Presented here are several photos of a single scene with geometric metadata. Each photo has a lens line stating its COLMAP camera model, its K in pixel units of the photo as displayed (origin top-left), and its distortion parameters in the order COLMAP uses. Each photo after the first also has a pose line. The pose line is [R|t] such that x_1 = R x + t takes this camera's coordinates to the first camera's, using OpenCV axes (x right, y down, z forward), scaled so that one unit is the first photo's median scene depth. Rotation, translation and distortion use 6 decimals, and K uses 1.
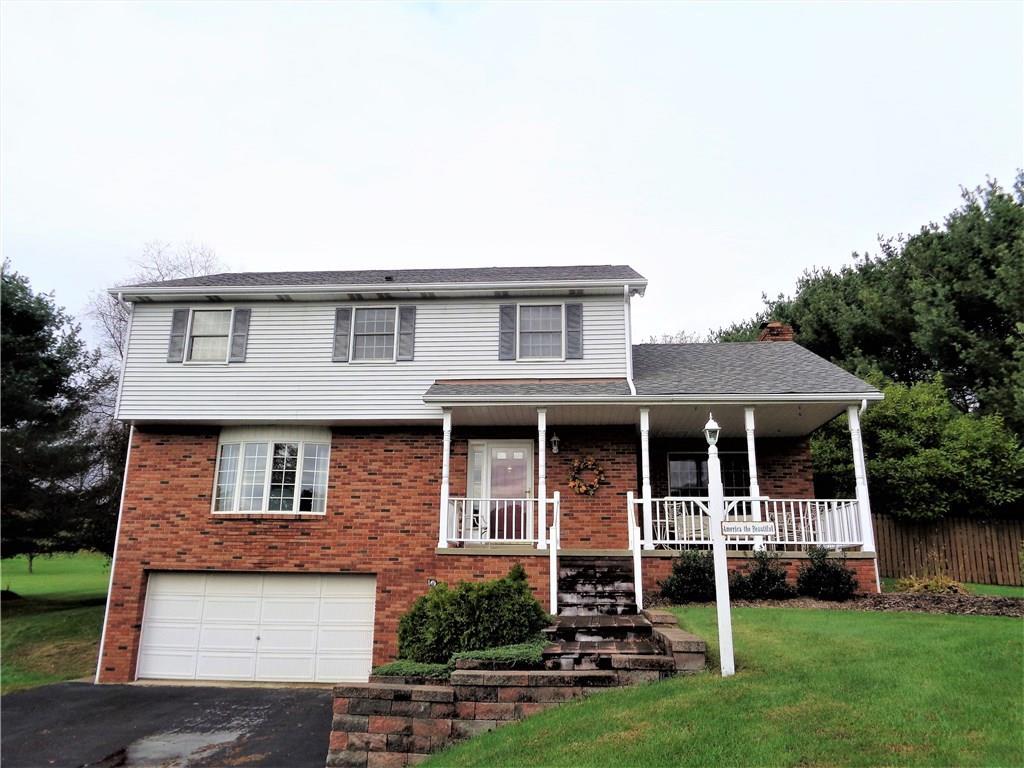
lens RADIAL K [[773.1, 0, 509.0], [0, 773.1, 380.2], [0, 0, 1]] dist [-0.006928, 0.000255]
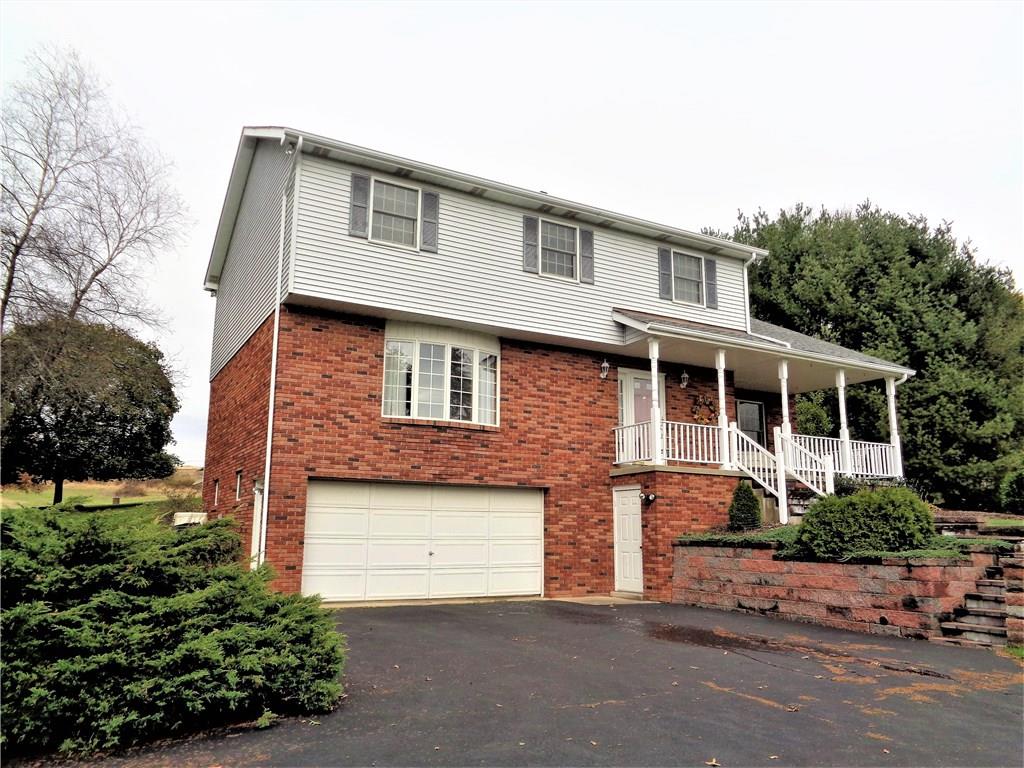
lens RADIAL K [[773.1, 0, 509.0], [0, 773.1, 380.2], [0, 0, 1]] dist [-0.006928, 0.000255]
pose [[0.832681, 0.104237, 0.543853, -0.759511], [-0.144221, 0.989052, 0.031247, 0.083773], [-0.534642, -0.104454, 0.838598, 0.189239]]
